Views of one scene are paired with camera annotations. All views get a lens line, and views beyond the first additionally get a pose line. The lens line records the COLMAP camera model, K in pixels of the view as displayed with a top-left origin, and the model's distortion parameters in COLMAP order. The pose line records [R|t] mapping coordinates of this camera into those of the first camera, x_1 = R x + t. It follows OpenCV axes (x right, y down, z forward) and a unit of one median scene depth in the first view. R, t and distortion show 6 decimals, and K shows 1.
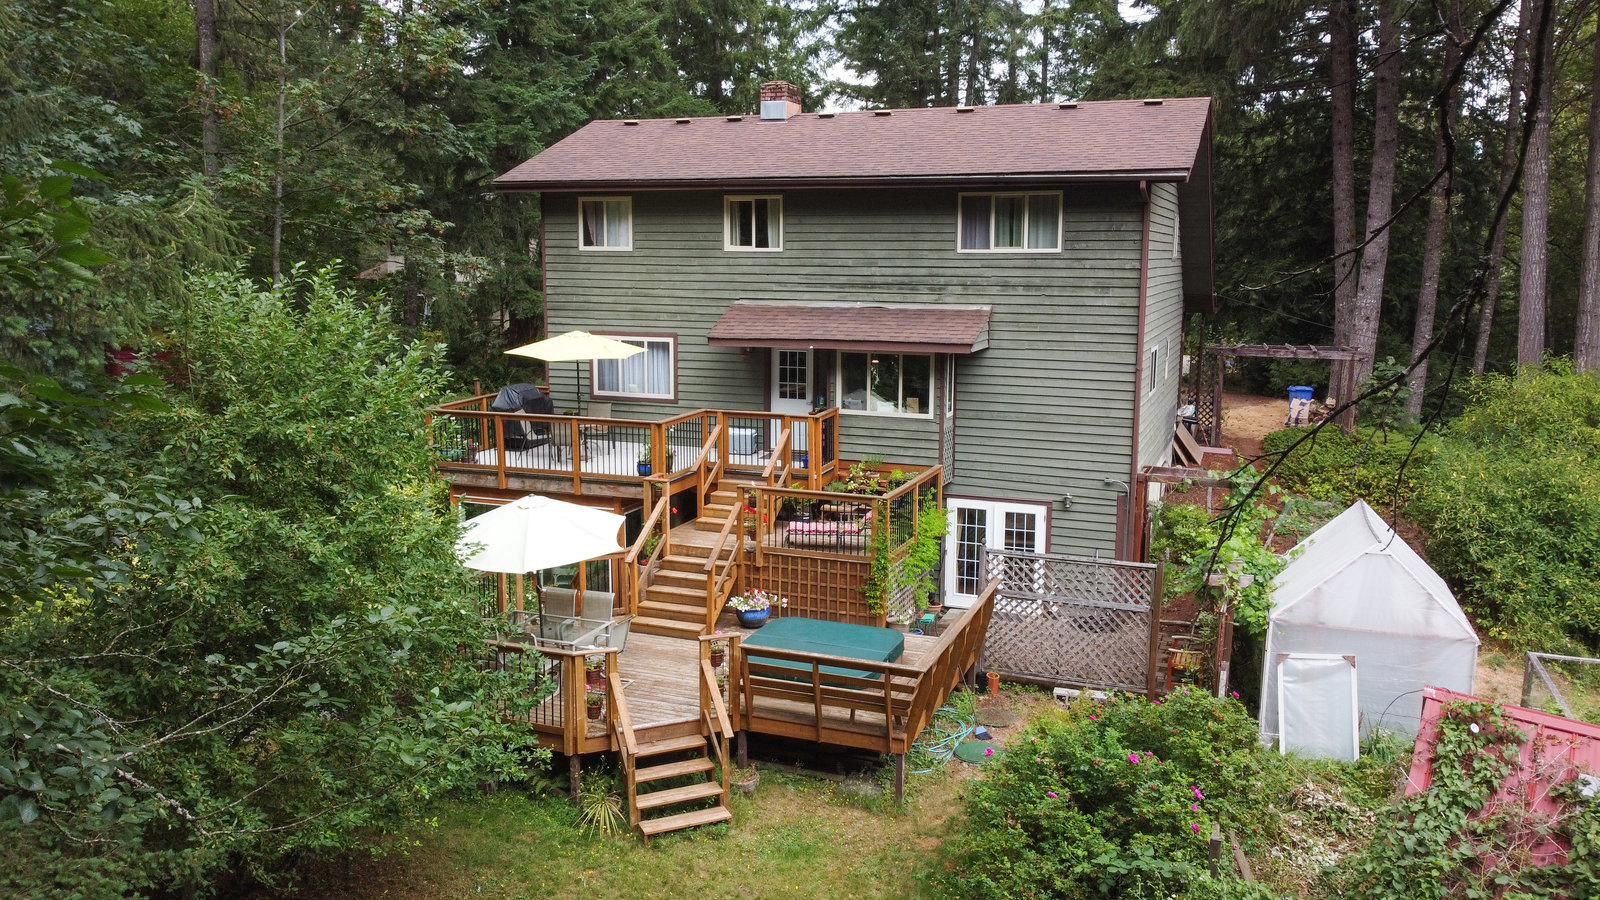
lens RADIAL K [[1204.2, 0, 799.9], [0, 1204.2, 448.3], [0, 0, 1]] dist [-0.006768, -0.002961]
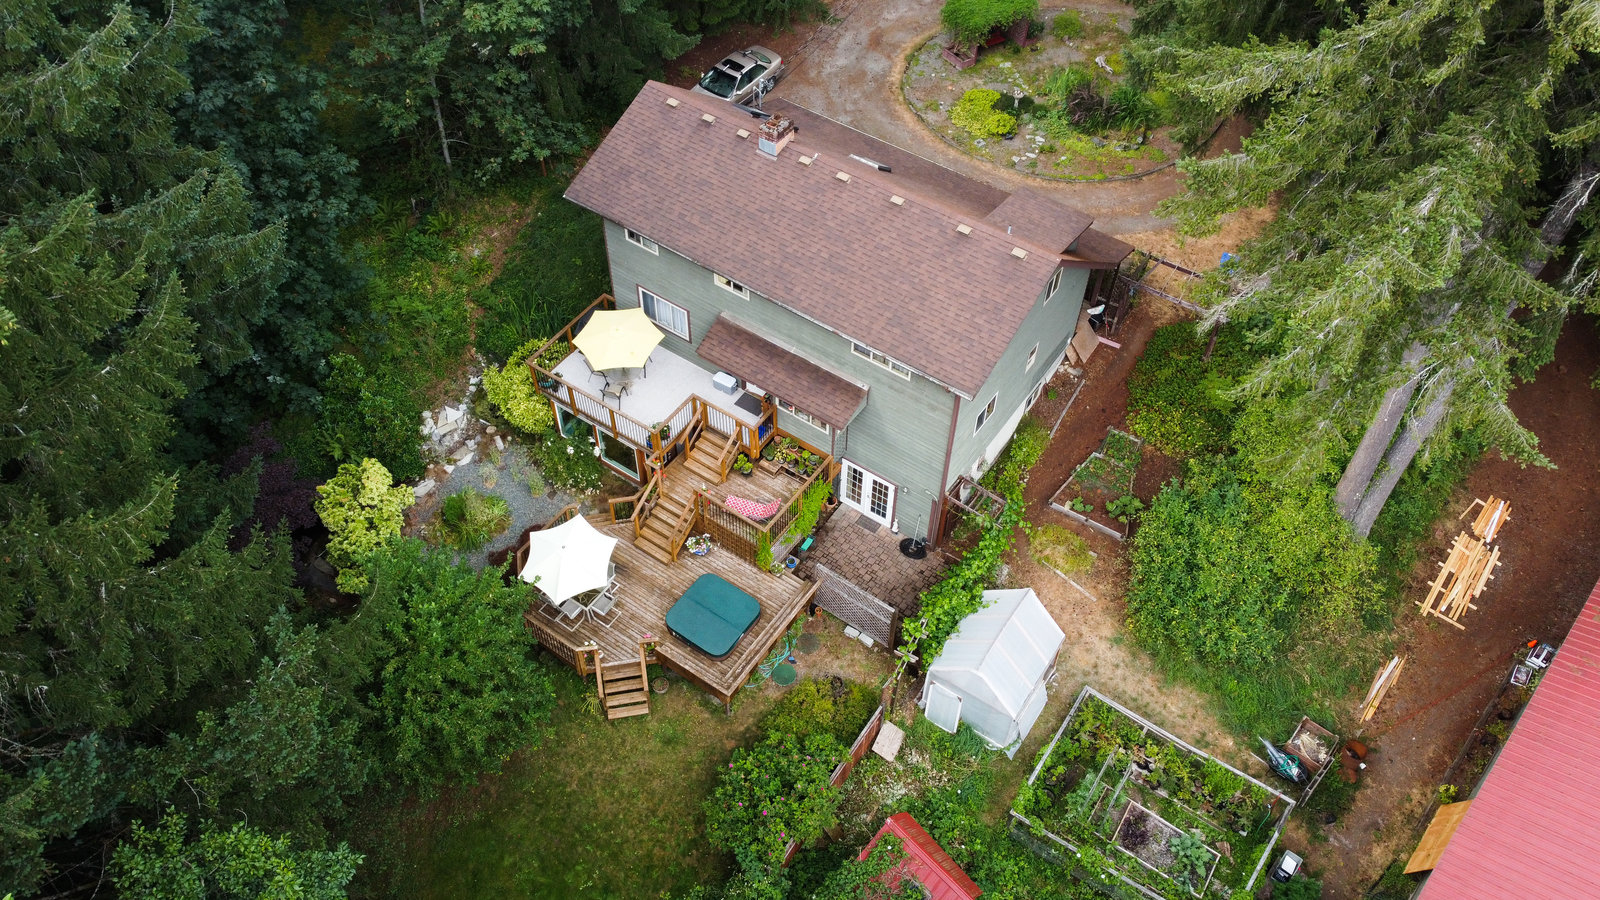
lens RADIAL K [[1204.2, 0, 795.3], [0, 1204.2, 451.8], [0, 0, 1]] dist [-0.006768, -0.002961]
pose [[0.973029, 0.177912, -0.146837, 0.324731], [-0.039007, 0.754265, 0.655410, -1.109708], [0.227359, -0.632006, 0.740862, -0.206121]]
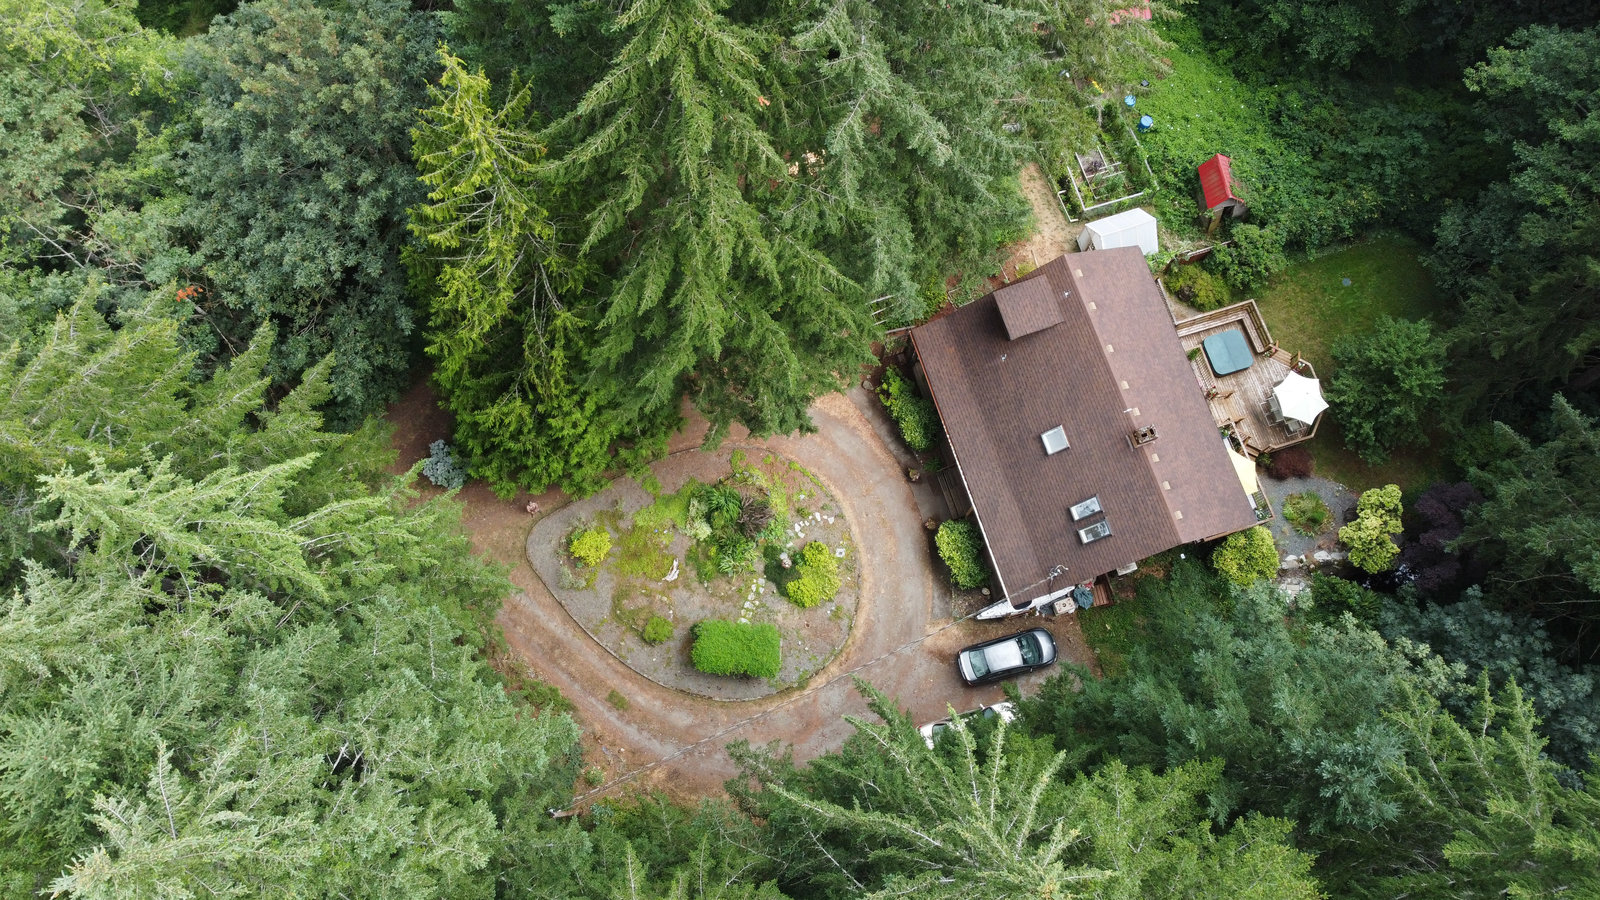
lens RADIAL K [[1204.2, 0, 794.9], [0, 1204.2, 443.2], [0, 0, 1]] dist [-0.006768, -0.002961]
pose [[-0.633311, -0.749658, 0.192173, -0.050162], [0.099050, 0.167758, 0.980840, -2.848918], [-0.767533, 0.640211, -0.031989, 1.912938]]
